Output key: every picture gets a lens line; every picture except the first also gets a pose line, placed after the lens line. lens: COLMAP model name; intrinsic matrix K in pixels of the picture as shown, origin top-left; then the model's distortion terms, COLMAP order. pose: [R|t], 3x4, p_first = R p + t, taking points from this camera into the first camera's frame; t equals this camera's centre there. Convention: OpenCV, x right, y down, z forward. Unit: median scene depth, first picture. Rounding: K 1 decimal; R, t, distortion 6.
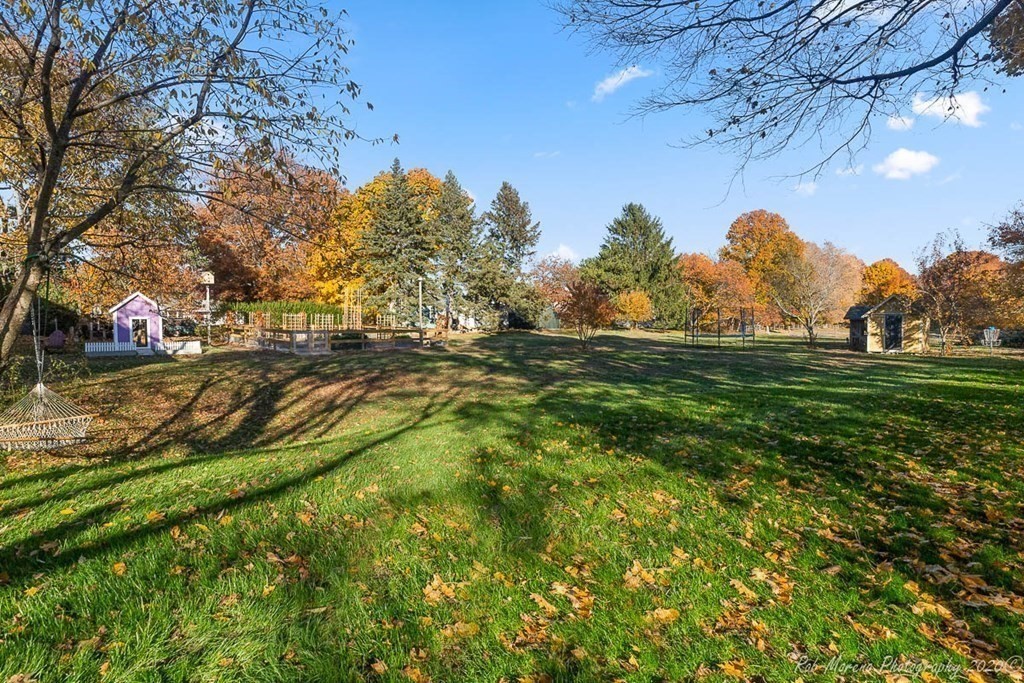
lens RADIAL K [[524.1, 0, 517.5], [0, 524.1, 341.0], [0, 0, 1]] dist [0.001671, 0.000574]
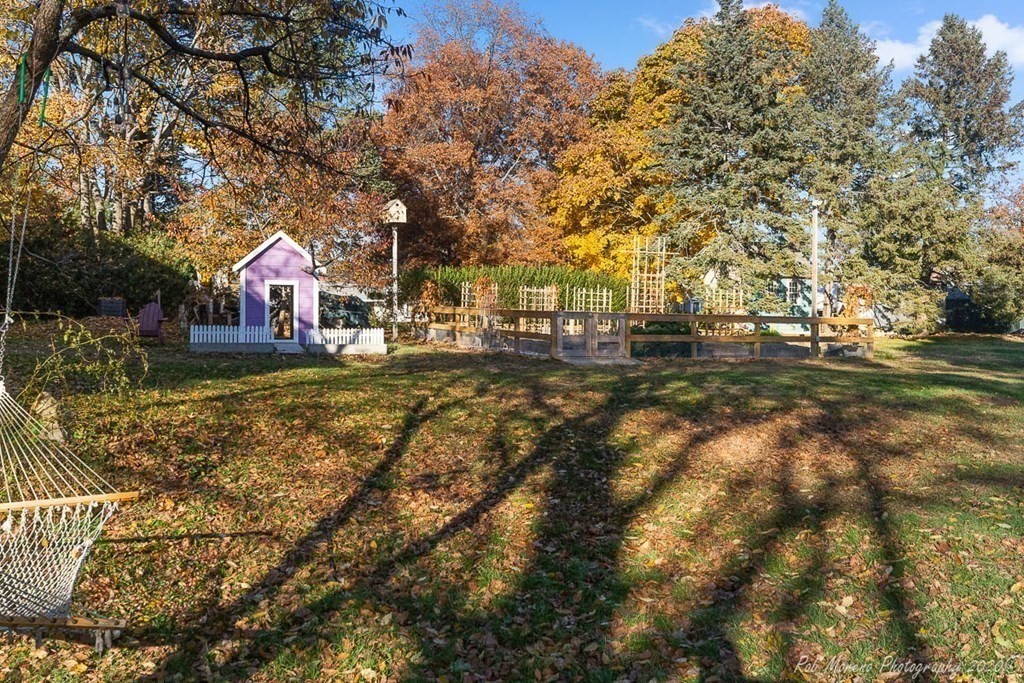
lens RADIAL K [[931.3, 0, 510.8], [0, 931.3, 339.7], [0, 0, 1]] dist [-0.006124, 0.000000]
pose [[0.925395, 0.013784, -0.378752, -0.154264], [-0.023014, 0.999538, -0.019853, 0.022400], [0.378304, 0.027089, 0.925285, 0.223936]]
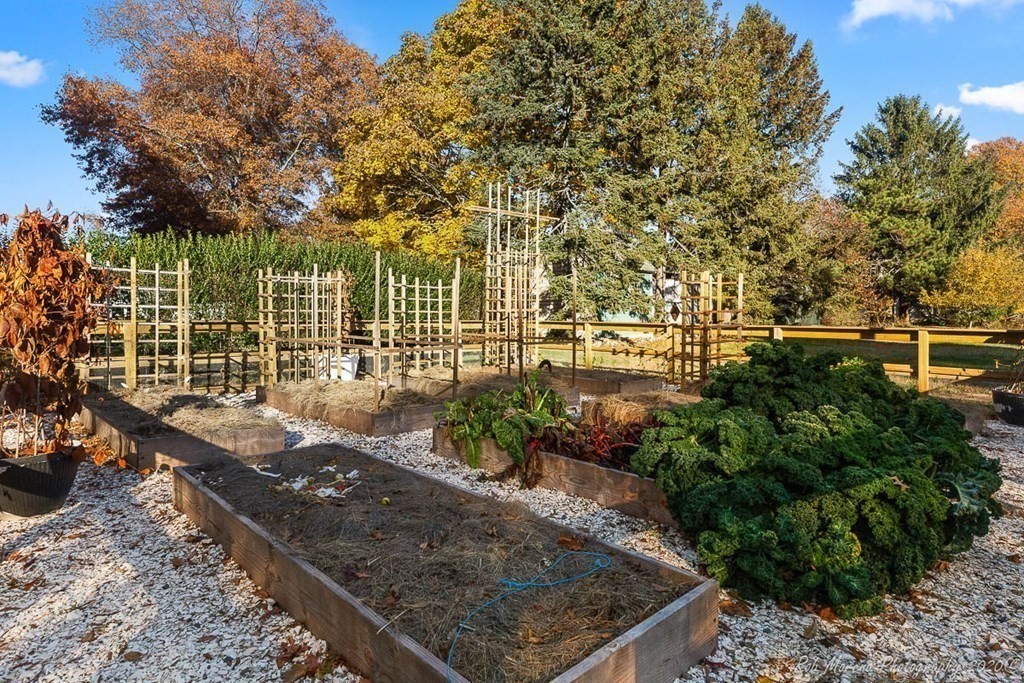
lens RADIAL K [[584.2, 0, 517.2], [0, 584.2, 340.4], [0, 0, 1]] dist [0.003289, 0.001218]
pose [[0.998423, -0.010500, -0.055154, -0.449401], [0.010516, 0.999945, 0.000000, -0.028399], [0.055151, -0.000580, 0.998478, 1.052464]]
